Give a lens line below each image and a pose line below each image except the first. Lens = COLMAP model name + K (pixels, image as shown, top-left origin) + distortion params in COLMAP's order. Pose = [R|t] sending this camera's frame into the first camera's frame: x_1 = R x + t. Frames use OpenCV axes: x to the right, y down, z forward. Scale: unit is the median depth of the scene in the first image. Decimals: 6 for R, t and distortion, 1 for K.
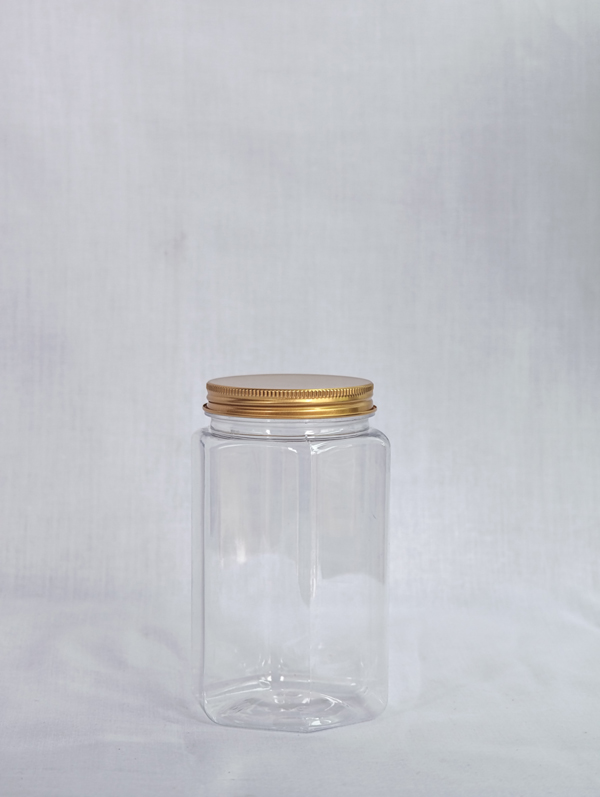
lens RADIAL K [[2329.1, 0, 300.3], [0, 2329.1, 397.4], [0, 0, 1]] dist [0.189680, -1.052632]
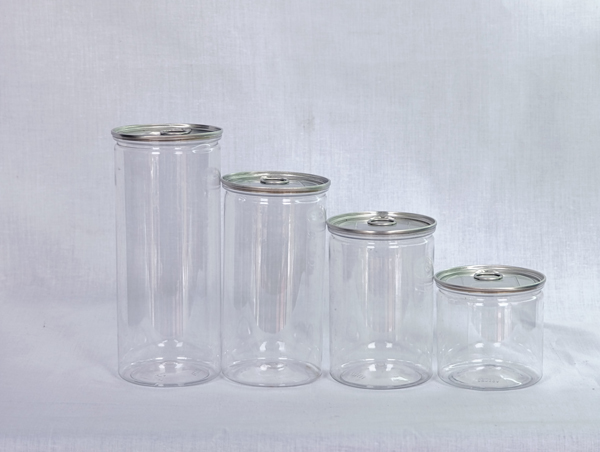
lens RADIAL K [[1772.6, 0, 299.3], [0, 1772.6, 225.2], [0, 0, 1]] dist [0.211593, -1.399365]
pose [[0.999139, -0.013142, -0.039362, -0.003944], [0.015547, 0.997991, 0.061425, -0.071528], [0.038476, -0.061984, 0.997335, -0.499662]]
